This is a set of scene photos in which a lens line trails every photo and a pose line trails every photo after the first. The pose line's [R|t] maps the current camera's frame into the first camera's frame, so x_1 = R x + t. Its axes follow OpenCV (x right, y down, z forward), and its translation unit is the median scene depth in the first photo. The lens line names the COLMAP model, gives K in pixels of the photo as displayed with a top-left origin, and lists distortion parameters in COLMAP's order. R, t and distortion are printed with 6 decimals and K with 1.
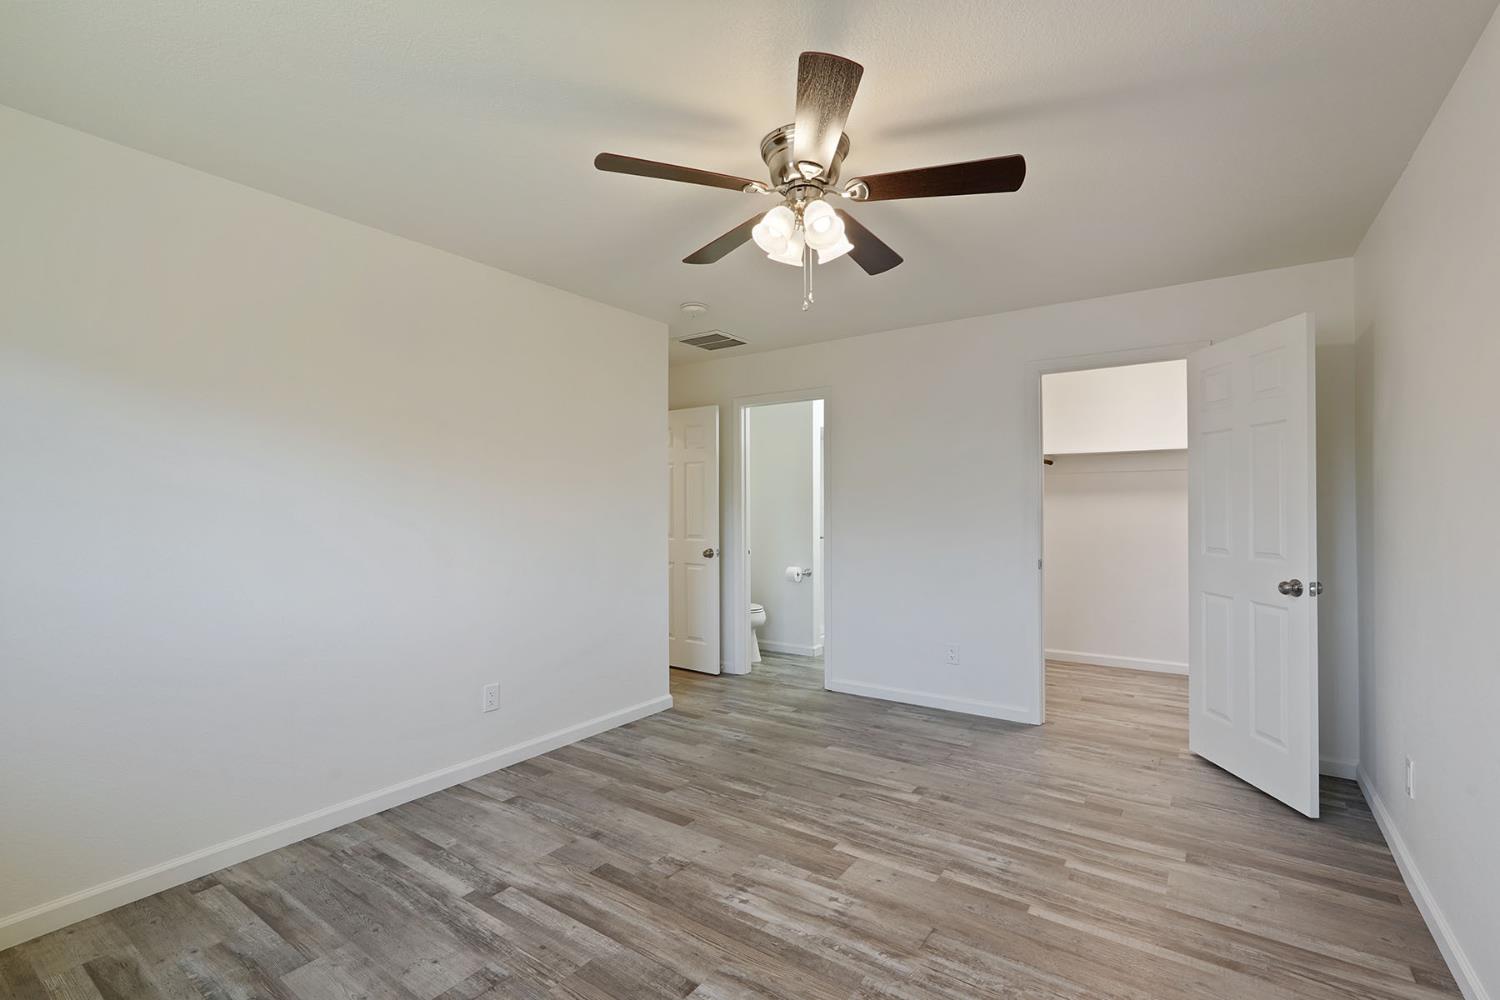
lens RADIAL K [[668.6, 0, 744.9], [0, 668.6, 505.9], [0, 0, 1]] dist [0.002803, 0.001213]
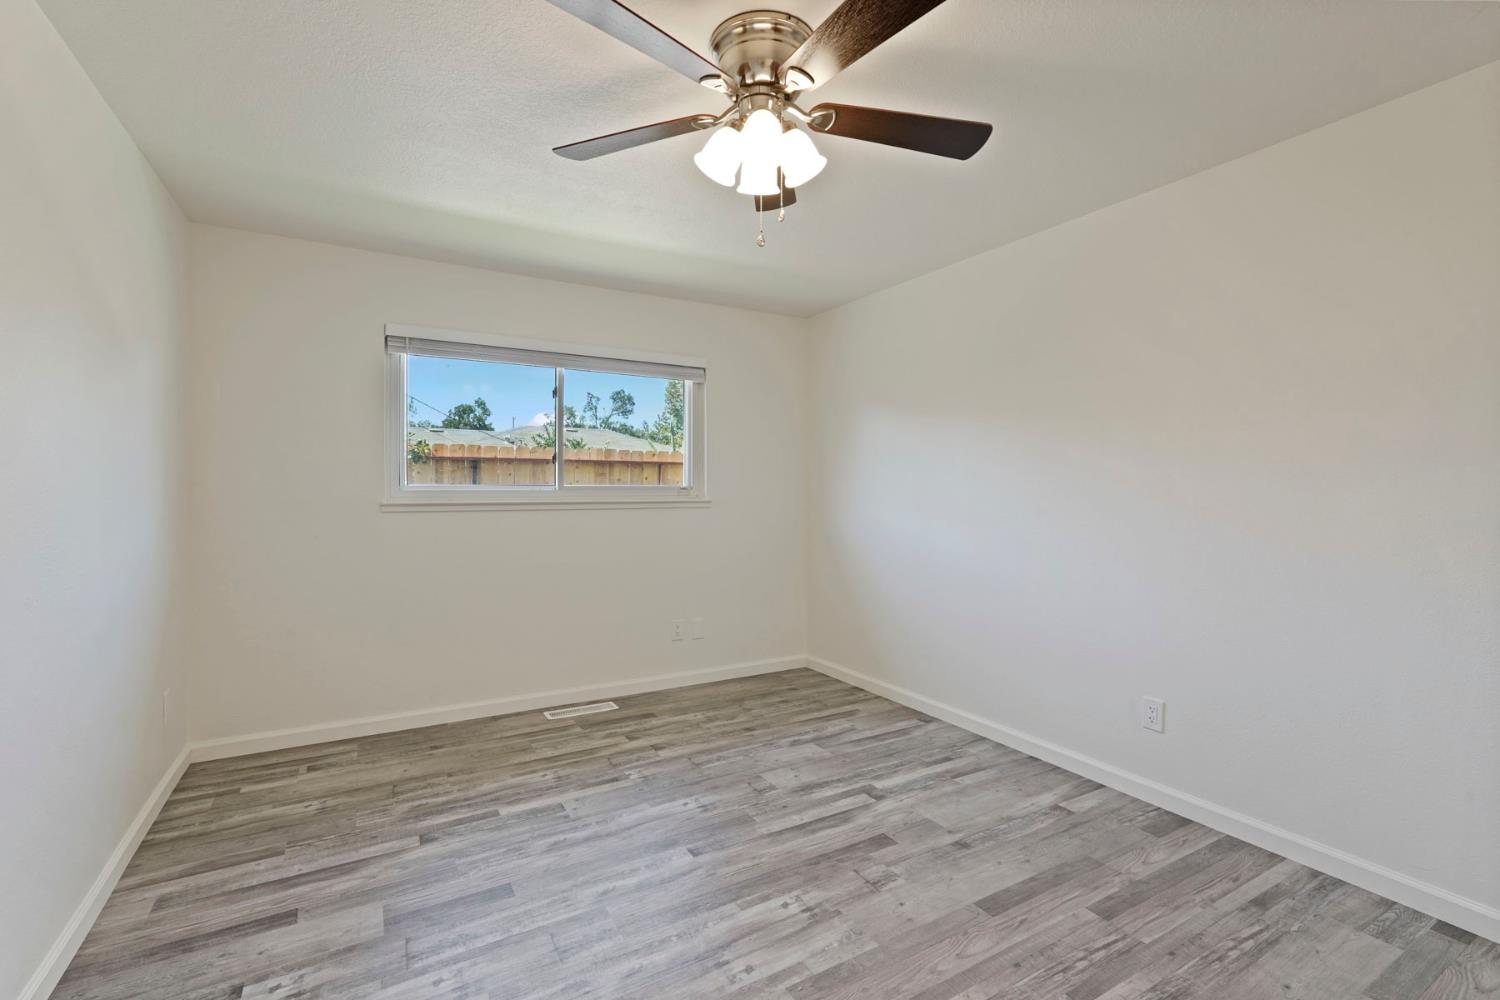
lens RADIAL K [[668.6, 0, 749.8], [0, 668.6, 496.8], [0, 0, 1]] dist [0.002803, 0.001213]
pose [[-0.405927, 0.013774, -0.913802, 0.746665], [0.005473, 0.999905, 0.012641, 0.008366], [0.913889, 0.000130, -0.405964, 1.153484]]
